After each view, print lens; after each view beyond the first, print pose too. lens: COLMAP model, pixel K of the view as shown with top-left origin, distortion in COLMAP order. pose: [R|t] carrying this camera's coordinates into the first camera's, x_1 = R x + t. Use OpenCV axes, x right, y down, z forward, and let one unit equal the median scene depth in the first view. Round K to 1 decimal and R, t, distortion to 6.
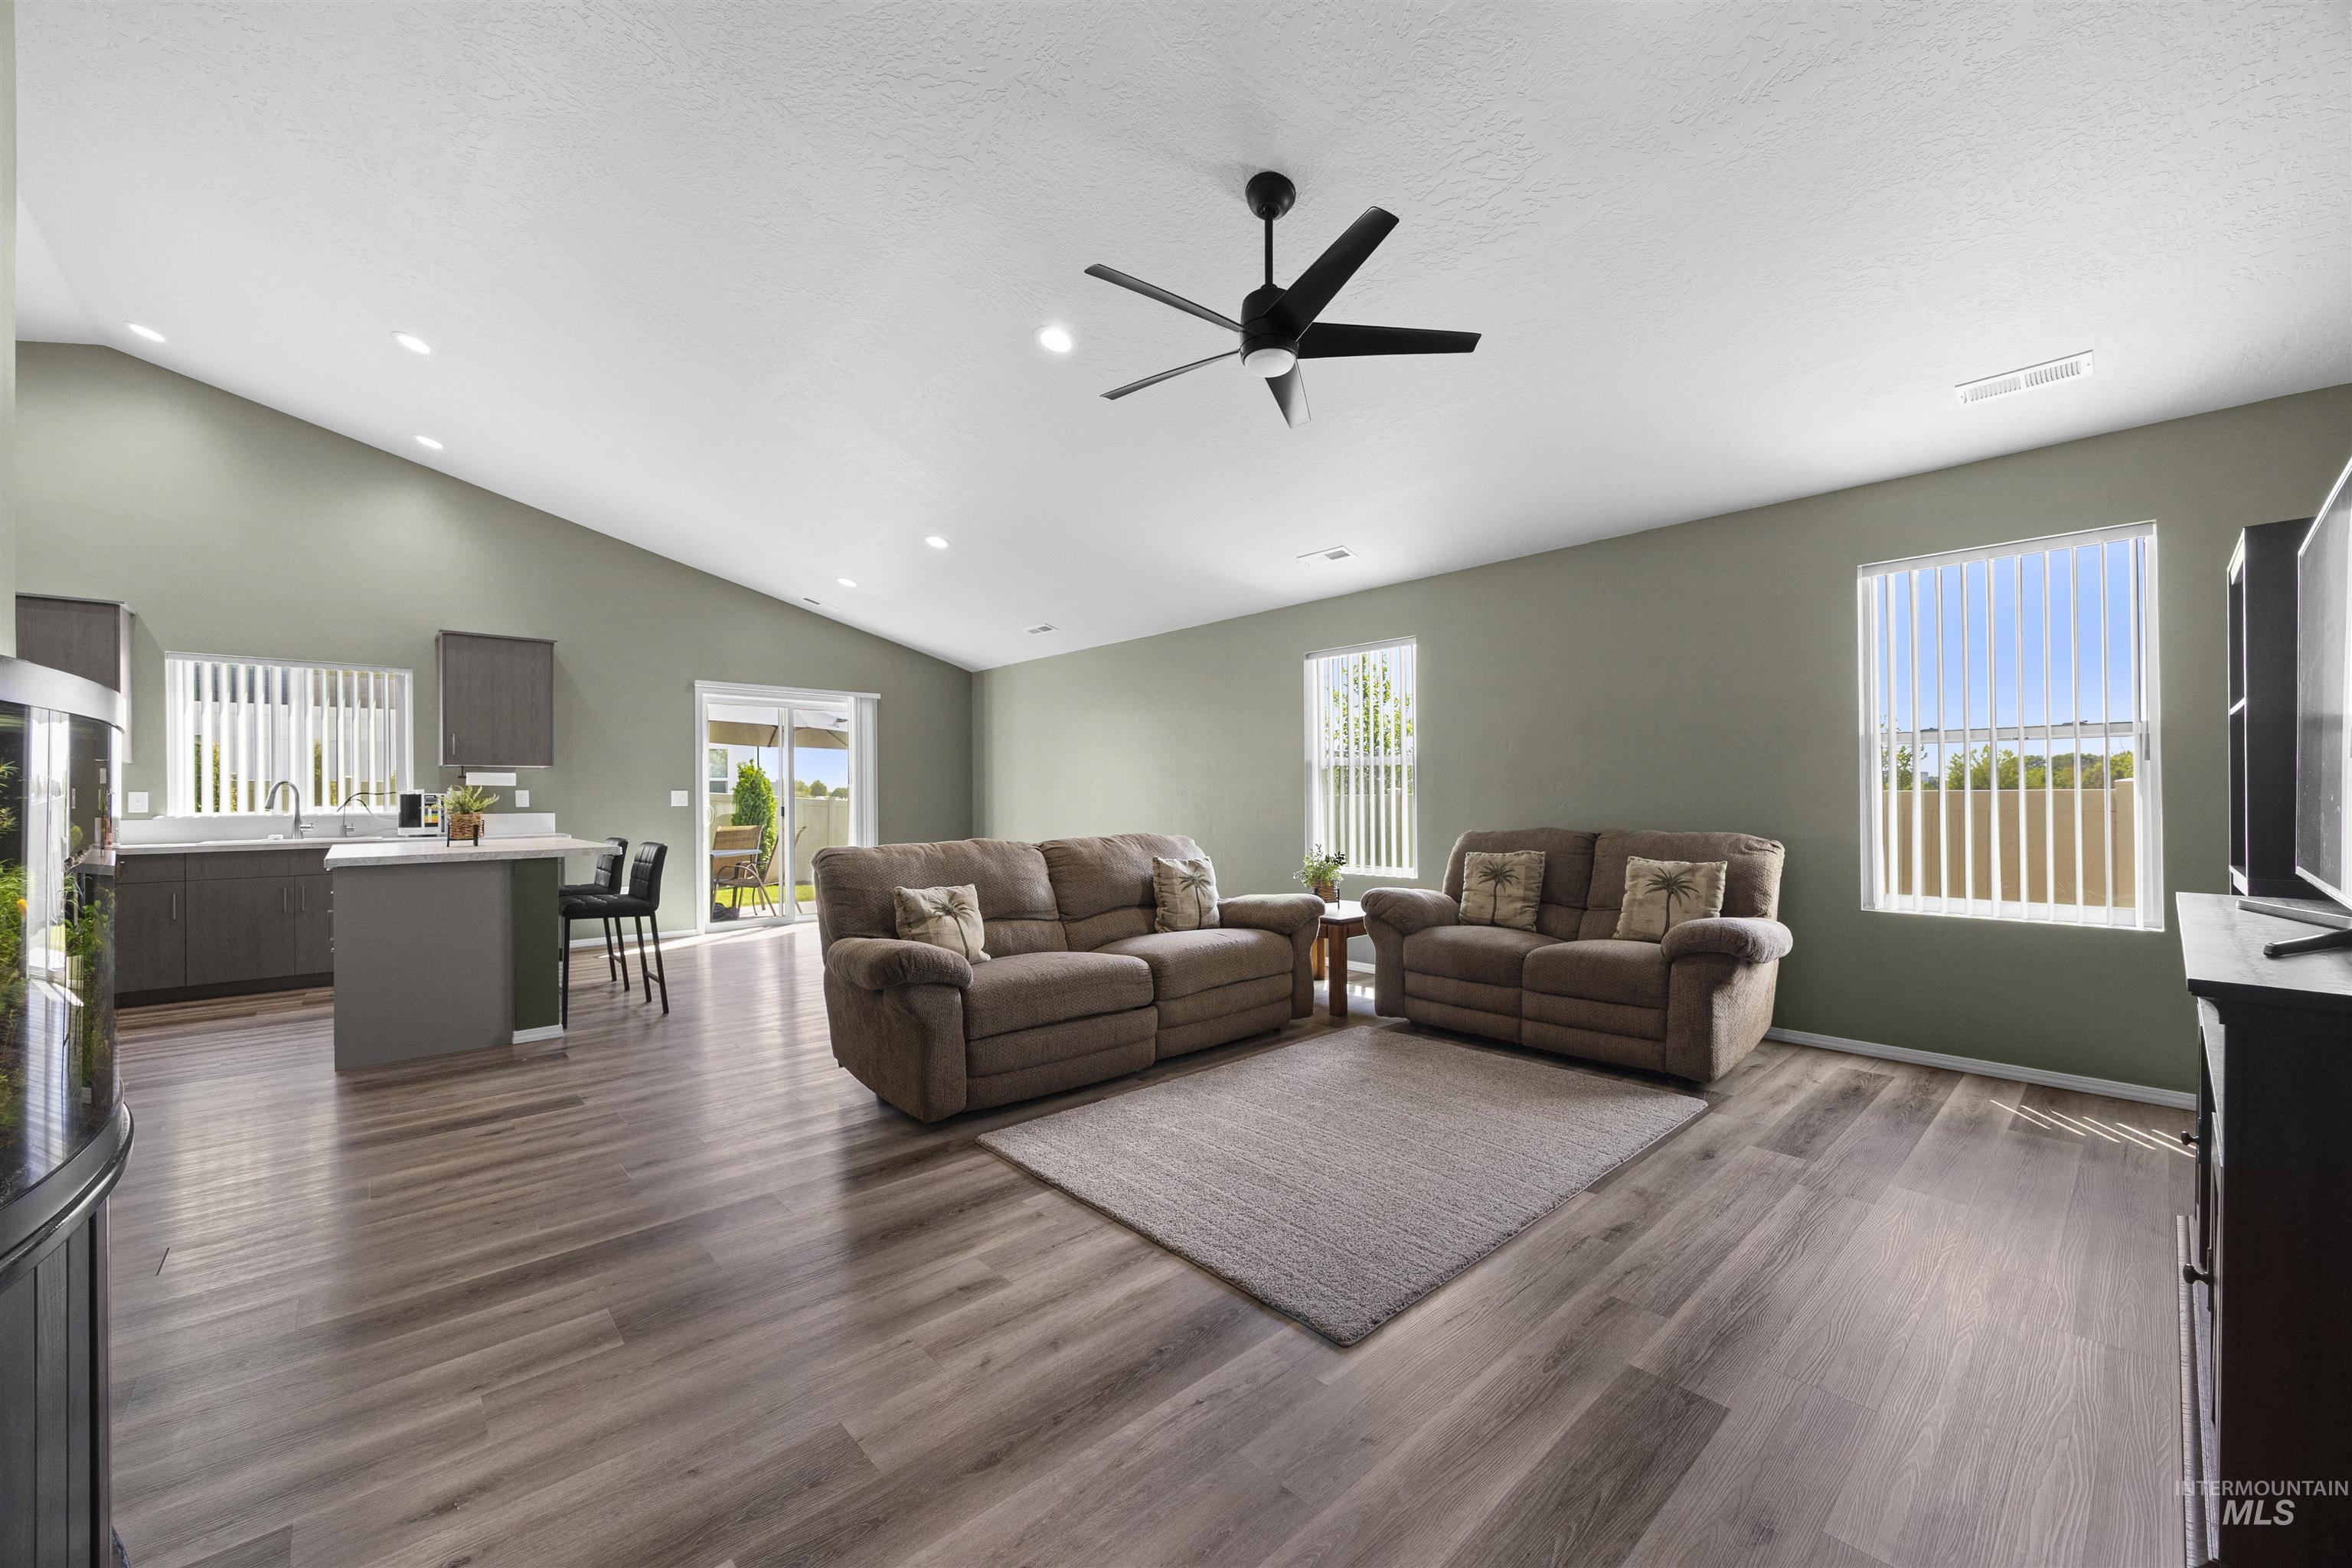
lens RADIAL K [[903.5, 0, 1169.8], [0, 903.5, 794.7], [0, 0, 1]] dist [-0.007824, -0.000056]
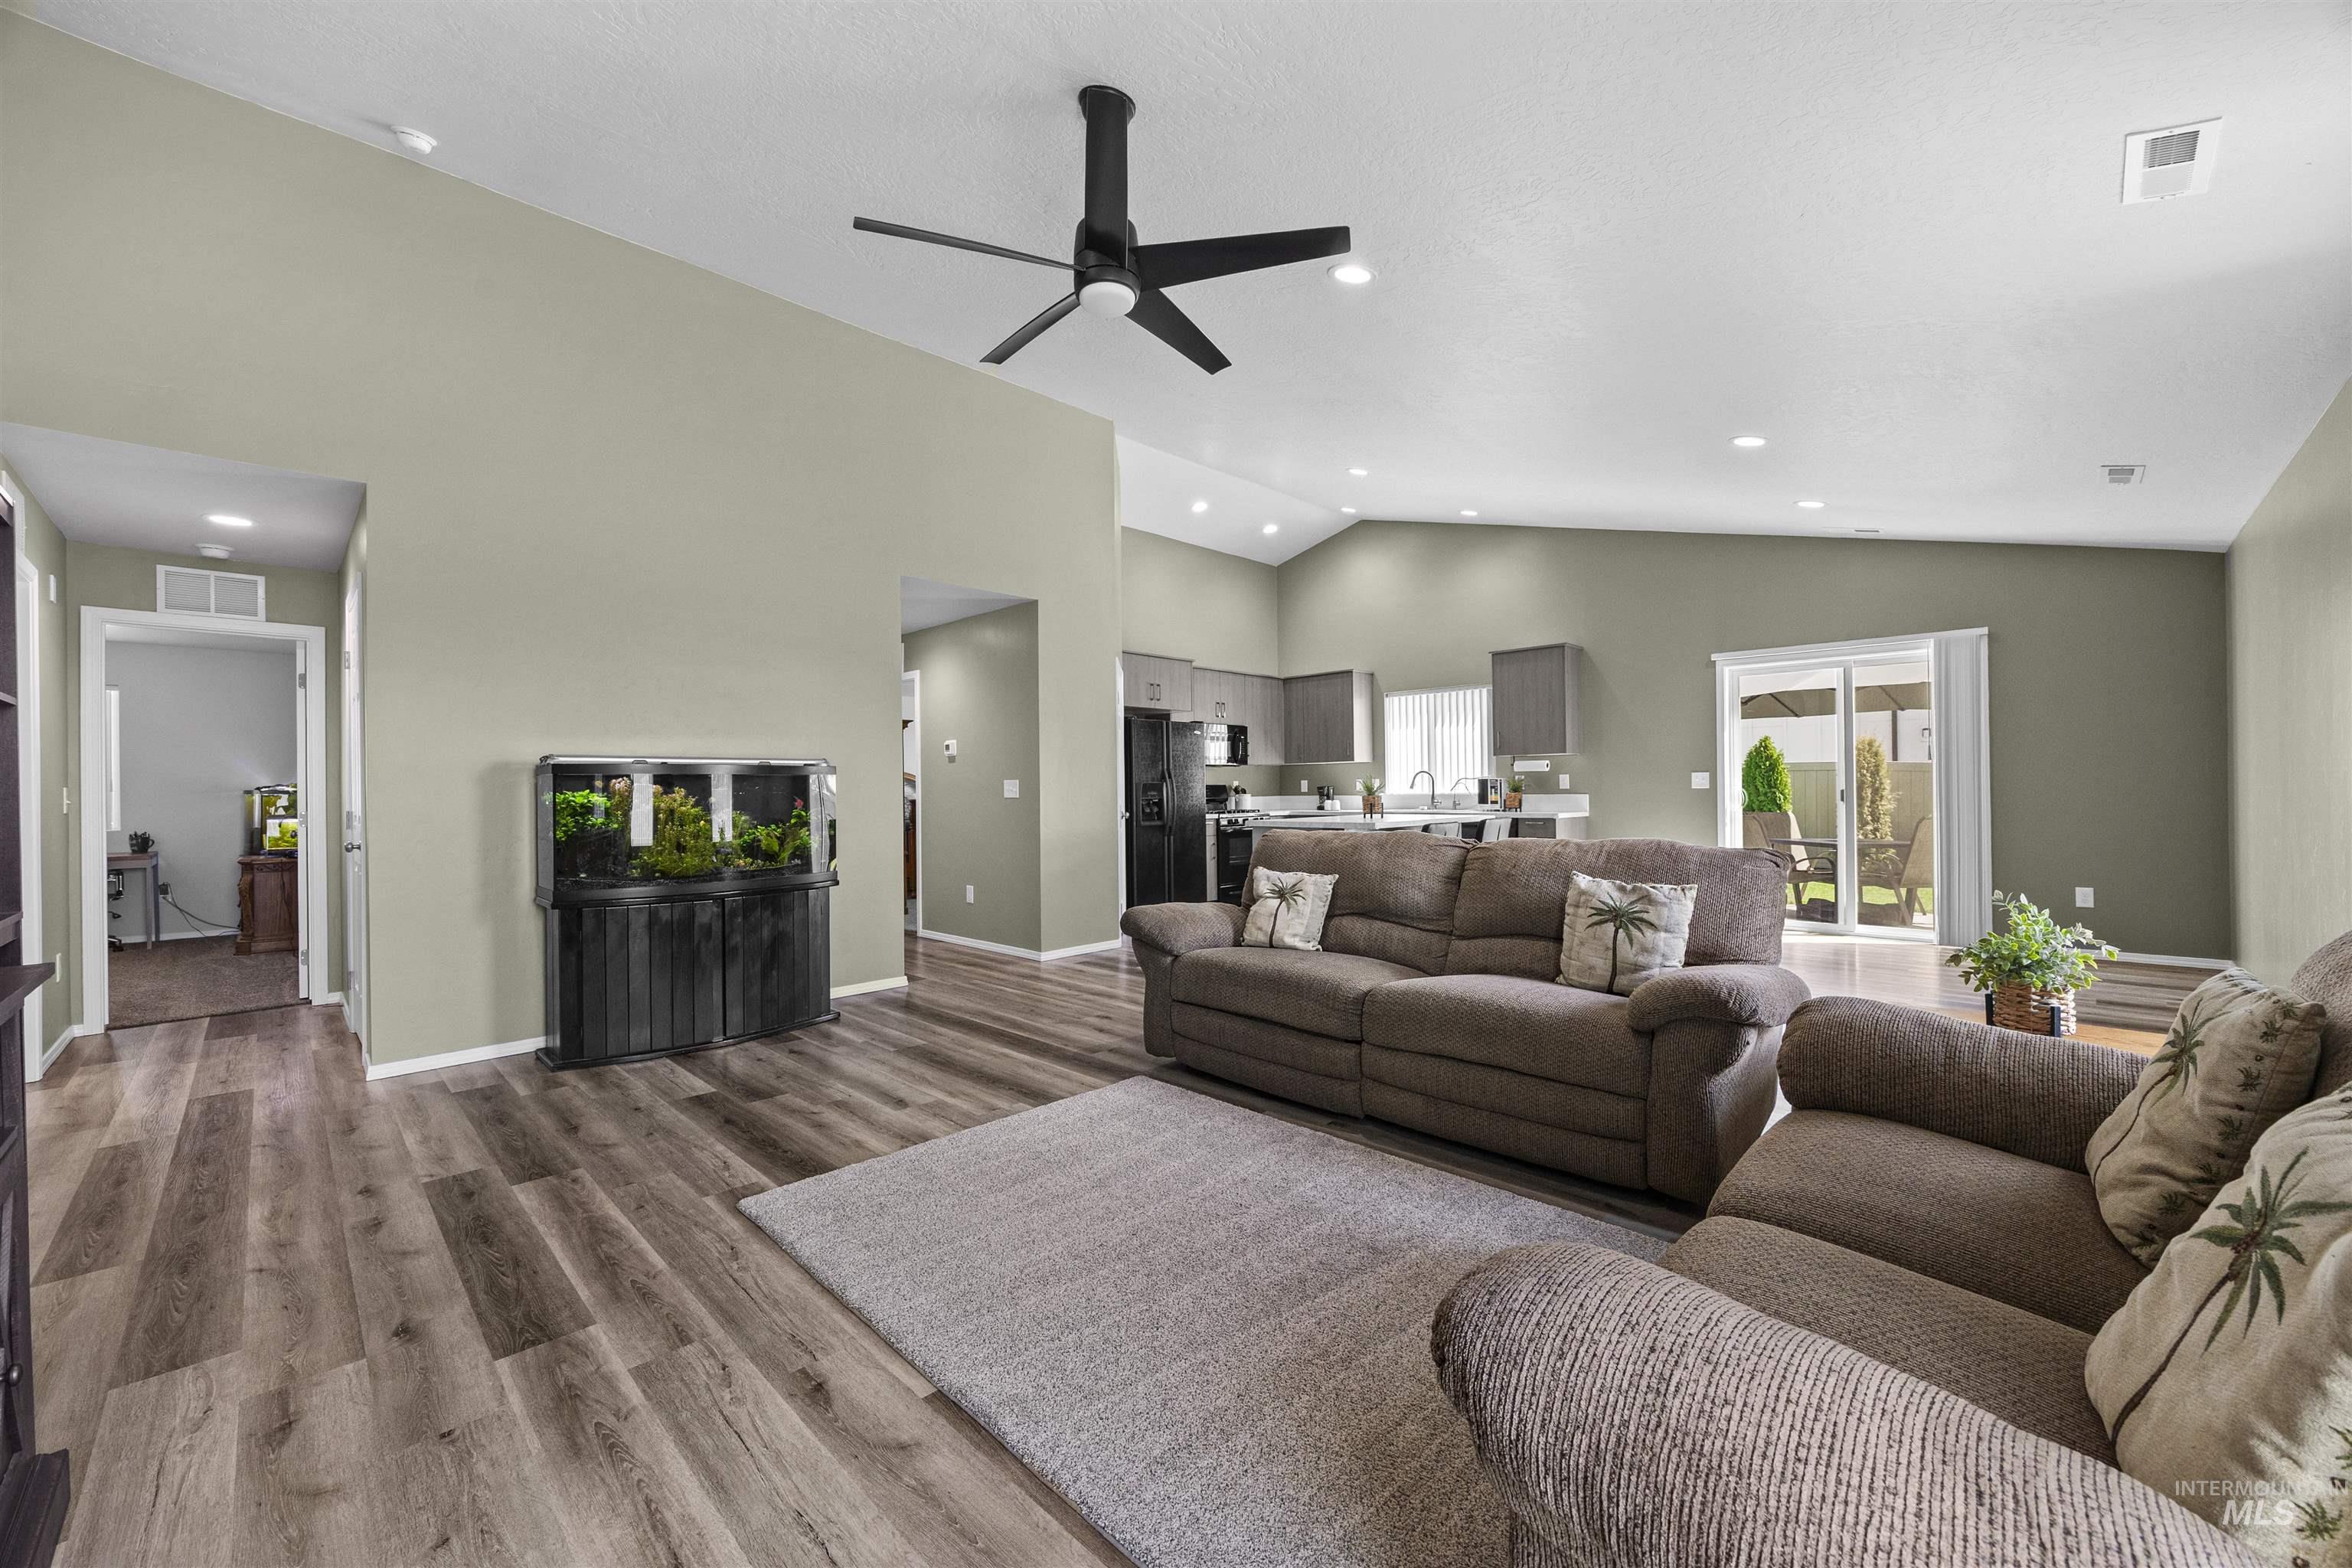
lens RADIAL K [[903.5, 0, 1168.2], [0, 903.5, 782.2], [0, 0, 1]] dist [-0.007824, -0.000056]
pose [[0.048970, -0.000186, -0.998800, 0.545677], [0.015073, 0.999886, 0.000553, -0.003652], [0.998687, -0.015082, 0.048967, 0.551586]]
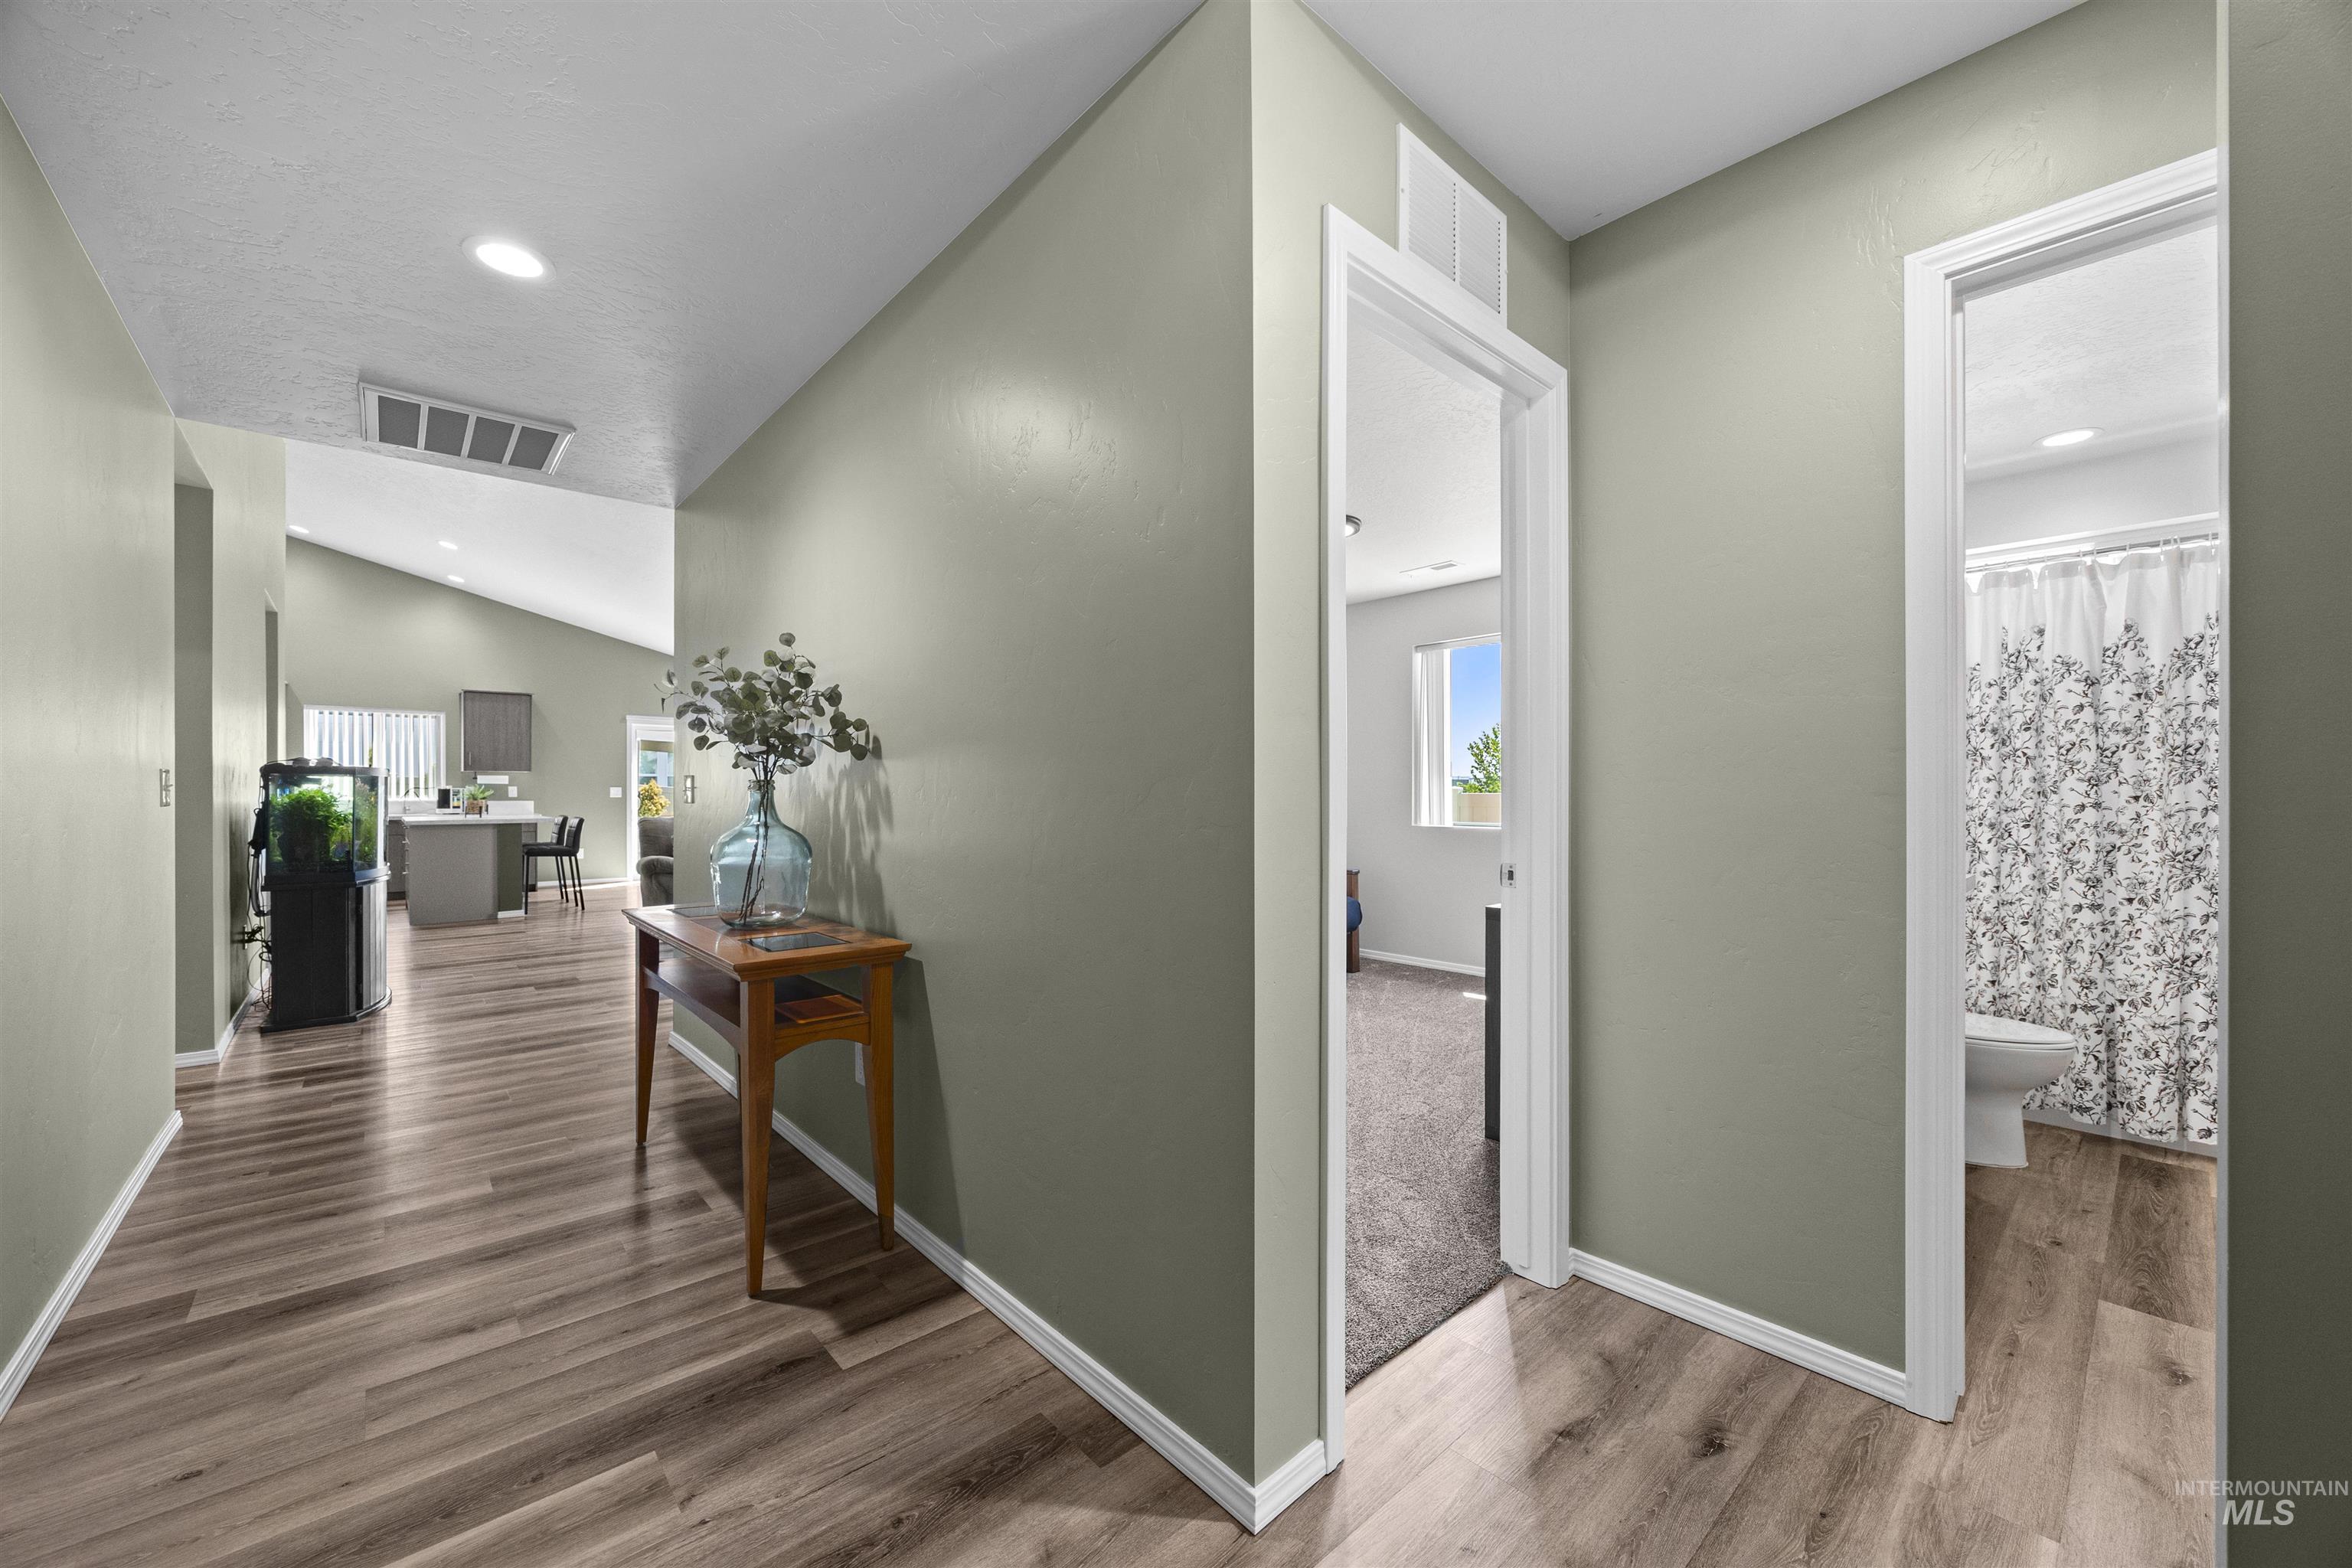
lens RADIAL K [[903.5, 0, 1175.4], [0, 903.5, 788.1], [0, 0, 1]] dist [-0.007824, -0.000056]
pose [[0.999929, 0.003850, -0.011309, 0.610428], [-0.003880, 0.999989, -0.002633, -0.002850], [0.011298, 0.002676, 0.999933, -0.750719]]
